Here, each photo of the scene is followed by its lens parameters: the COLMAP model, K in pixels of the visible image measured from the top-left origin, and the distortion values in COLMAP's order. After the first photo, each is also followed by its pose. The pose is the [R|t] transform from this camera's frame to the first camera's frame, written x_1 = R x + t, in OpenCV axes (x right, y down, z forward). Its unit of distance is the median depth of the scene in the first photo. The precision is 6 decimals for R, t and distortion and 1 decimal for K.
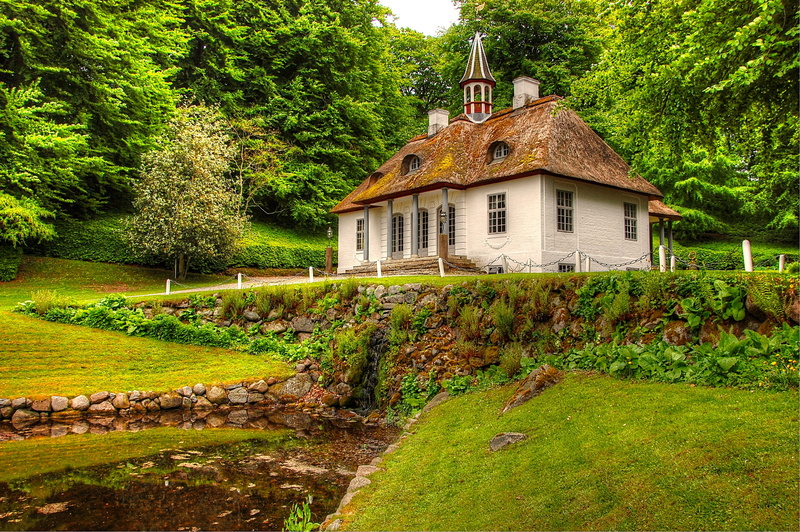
lens RADIAL K [[679.6, 0, 400.0], [0, 679.6, 266.0], [0, 0, 1]] dist [-0.065738, 0.004096]
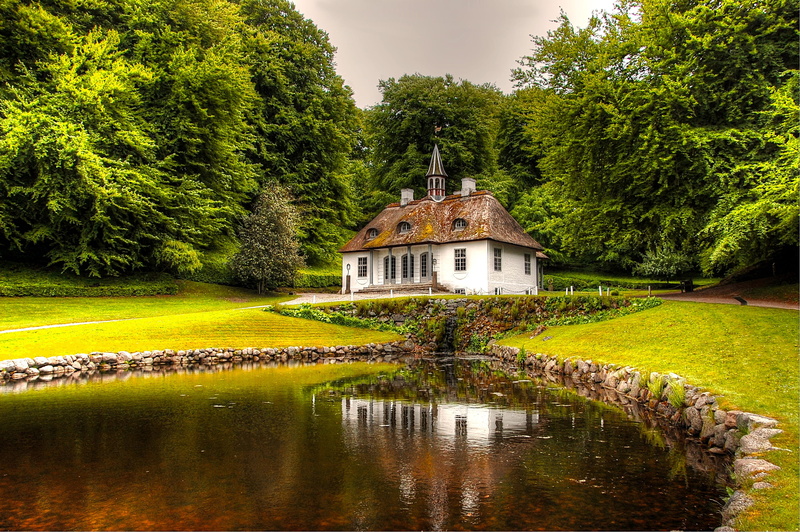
lens RADIAL K [[679.6, 0, 400.0], [0, 679.6, 266.0], [0, 0, 1]] dist [-0.065738, 0.004096]
pose [[0.972942, 0.017748, 0.230367, -0.422268], [-0.012434, 0.999623, -0.024499, -0.014974], [-0.230714, 0.020971, 0.972795, -0.702637]]
